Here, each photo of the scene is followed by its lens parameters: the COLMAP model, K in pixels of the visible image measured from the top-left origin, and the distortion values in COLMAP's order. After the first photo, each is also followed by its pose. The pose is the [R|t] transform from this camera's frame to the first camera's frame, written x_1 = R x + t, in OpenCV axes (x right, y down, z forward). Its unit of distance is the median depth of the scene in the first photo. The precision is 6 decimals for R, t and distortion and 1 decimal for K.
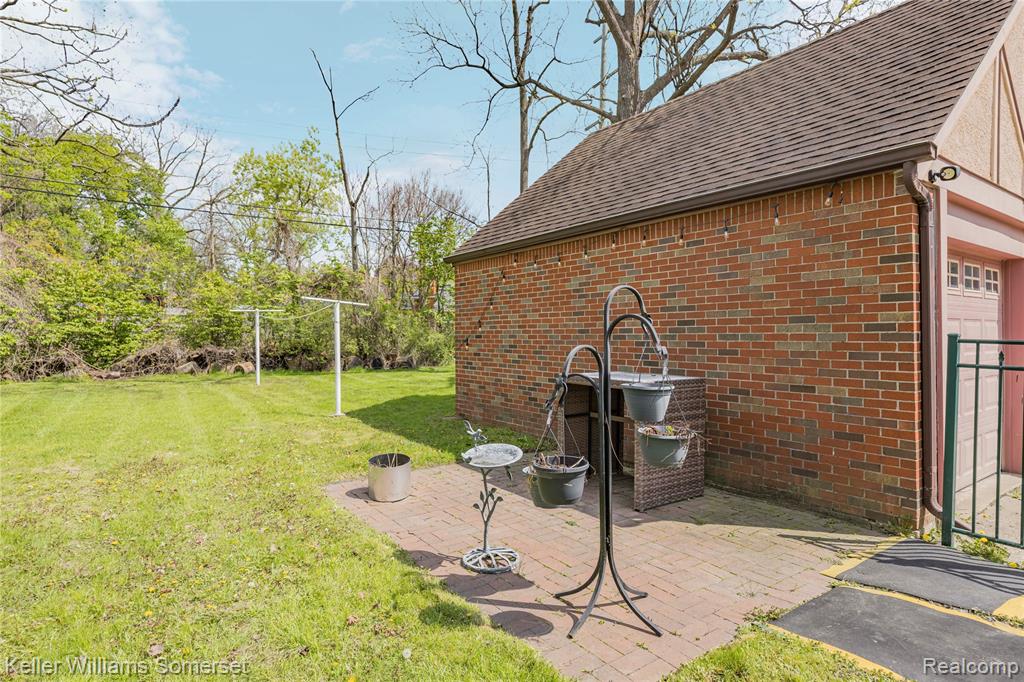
lens RADIAL K [[555.8, 0, 506.9], [0, 555.8, 338.1], [0, 0, 1]] dist [-0.002322, -0.001865]
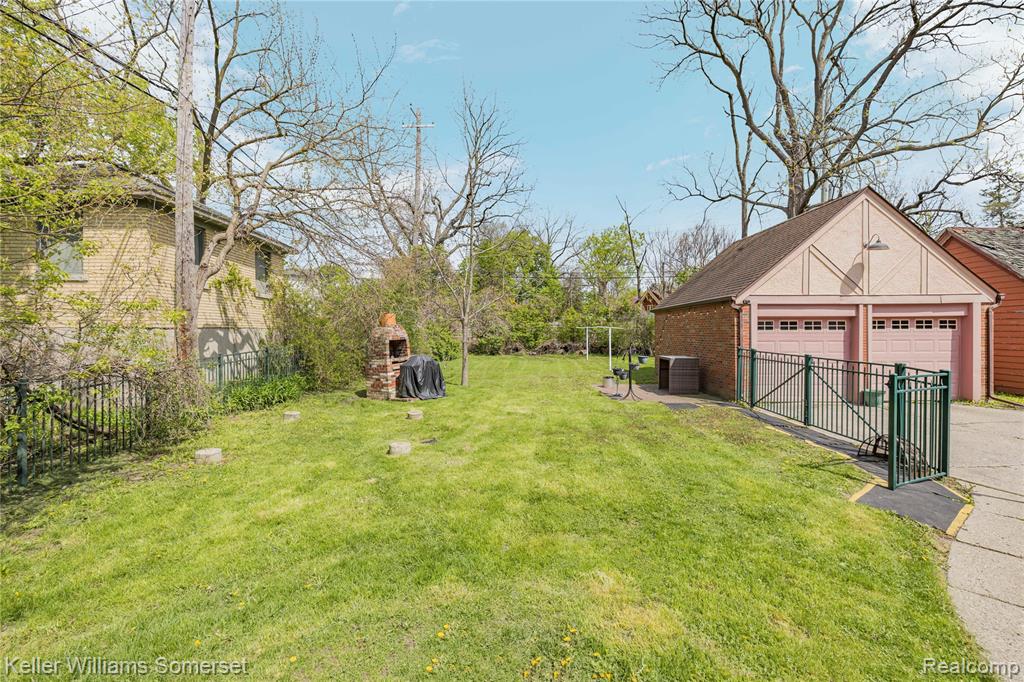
lens RADIAL K [[426.9, 0, 507.3], [0, 426.9, 332.5], [0, 0, 1]] dist [-0.002802, -0.000451]
pose [[0.796372, 0.002705, -0.604802, 0.296418], [-0.004379, 0.999990, -0.001295, -0.021412], [0.604792, 0.003680, 0.796375, -0.505278]]
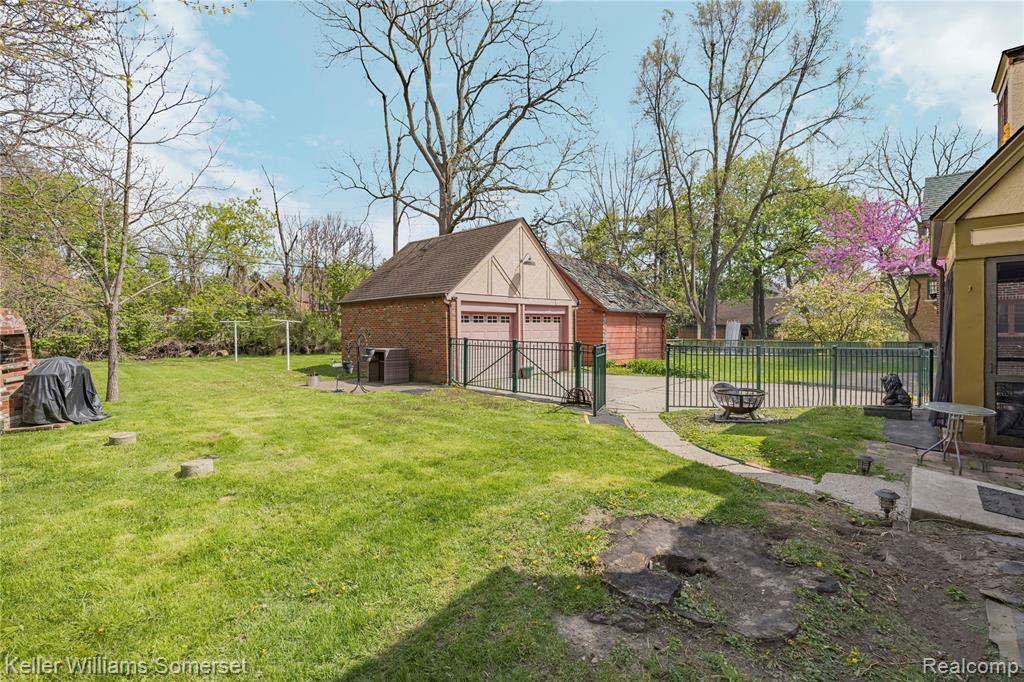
lens RADIAL K [[481.0, 0, 513.0], [0, 481.0, 331.9], [0, 0, 1]] dist [0.001393, -0.001247]
pose [[0.981580, -0.003377, 0.191023, 0.128812], [0.003548, 0.999994, -0.000555, -0.009328], [-0.191020, 0.001223, 0.981585, -0.633096]]
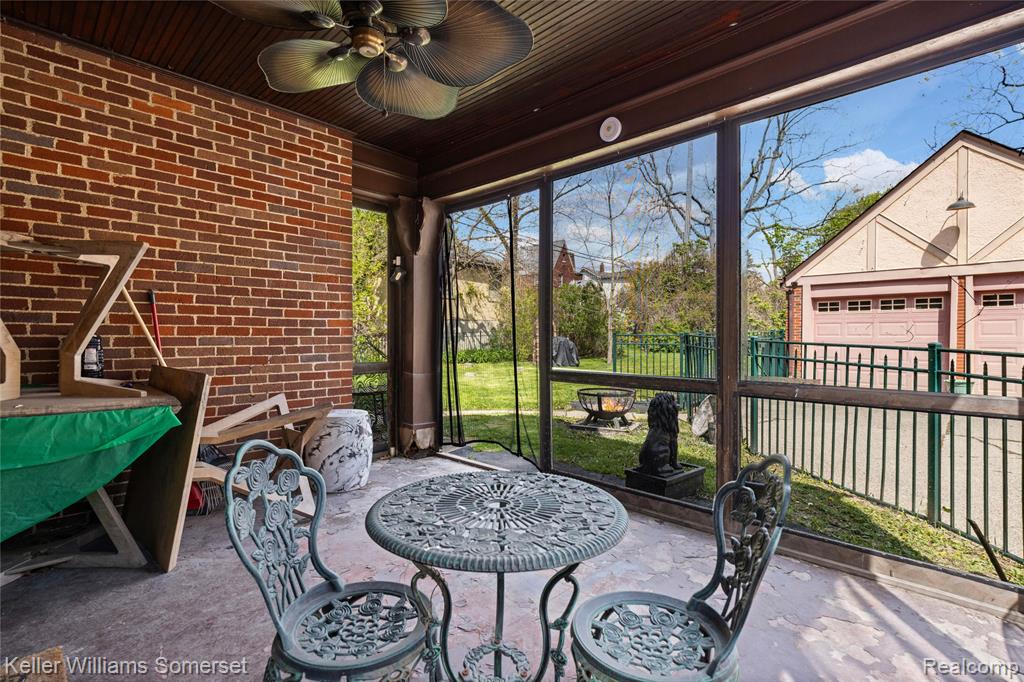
lens RADIAL K [[467.2, 0, 512.7], [0, 467.2, 339.8], [0, 0, 1]] dist [0.002865, 0.000274]
pose [[0.145488, 0.019337, -0.989171, 0.845225], [-0.002687, 0.999813, 0.019150, 0.002668], [0.989356, -0.000128, 0.145513, -0.293321]]
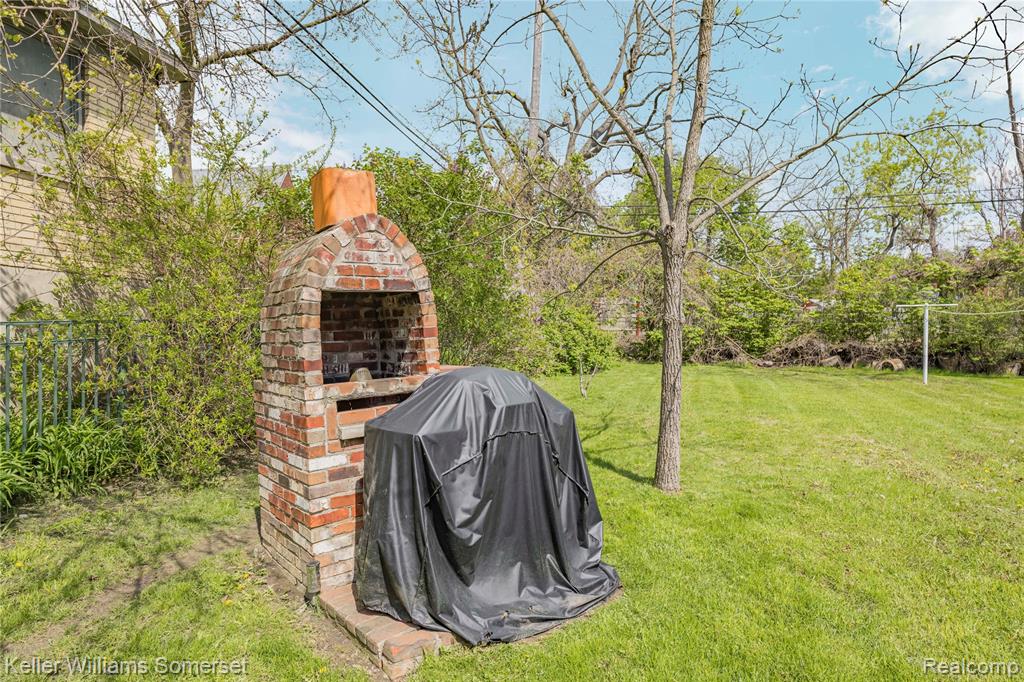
lens RADIAL K [[555.8, 0, 506.6], [0, 555.8, 339.3], [0, 0, 1]] dist [-0.002322, -0.001865]
pose [[0.605976, 0.026486, -0.795042, -0.109431], [-0.018458, 0.999645, 0.019234, 0.002917], [0.795269, 0.003019, 0.606249, -0.120525]]
